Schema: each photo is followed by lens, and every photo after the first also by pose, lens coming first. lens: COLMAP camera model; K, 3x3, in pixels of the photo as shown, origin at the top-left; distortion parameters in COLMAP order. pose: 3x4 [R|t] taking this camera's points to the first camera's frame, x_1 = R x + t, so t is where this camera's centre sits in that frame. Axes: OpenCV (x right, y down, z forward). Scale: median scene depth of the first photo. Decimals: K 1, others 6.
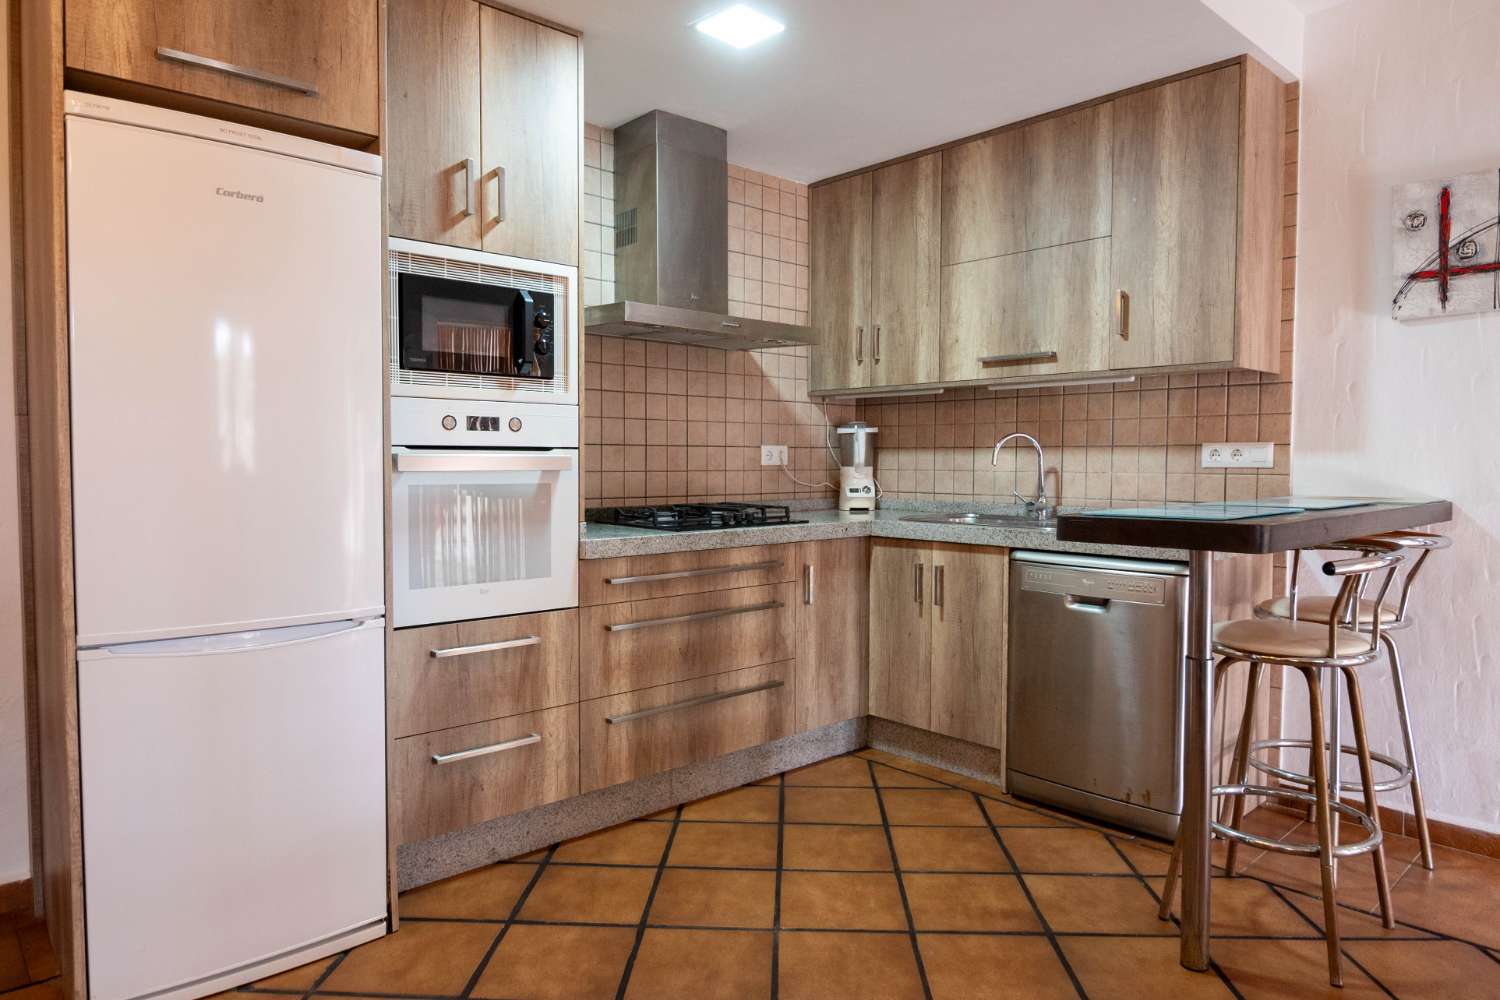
lens RADIAL K [[909.5, 0, 743.7], [0, 909.5, 499.3], [0, 0, 1]] dist [-0.006445, -0.005848]
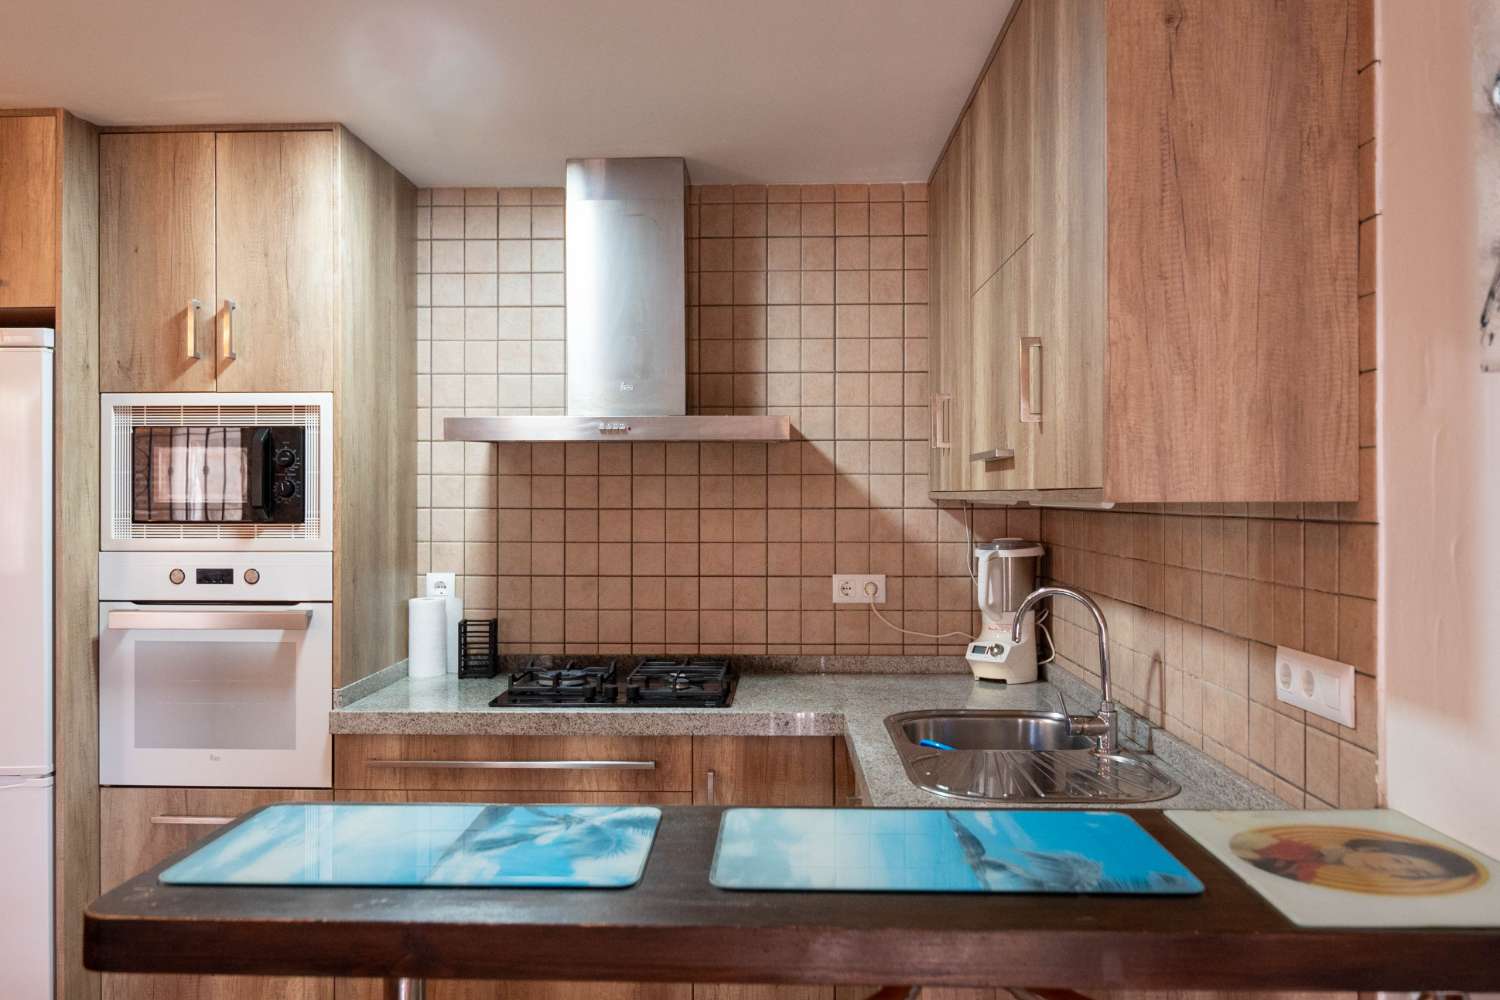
lens RADIAL K [[1126.2, 0, 747.1], [0, 1126.2, 498.2], [0, 0, 1]] dist [-0.003909, -0.005397]
pose [[0.726208, -0.002419, -0.687471, 0.846037], [-0.026990, 0.999123, -0.032027, -0.133038], [0.686945, 0.041813, 0.725506, 0.505772]]
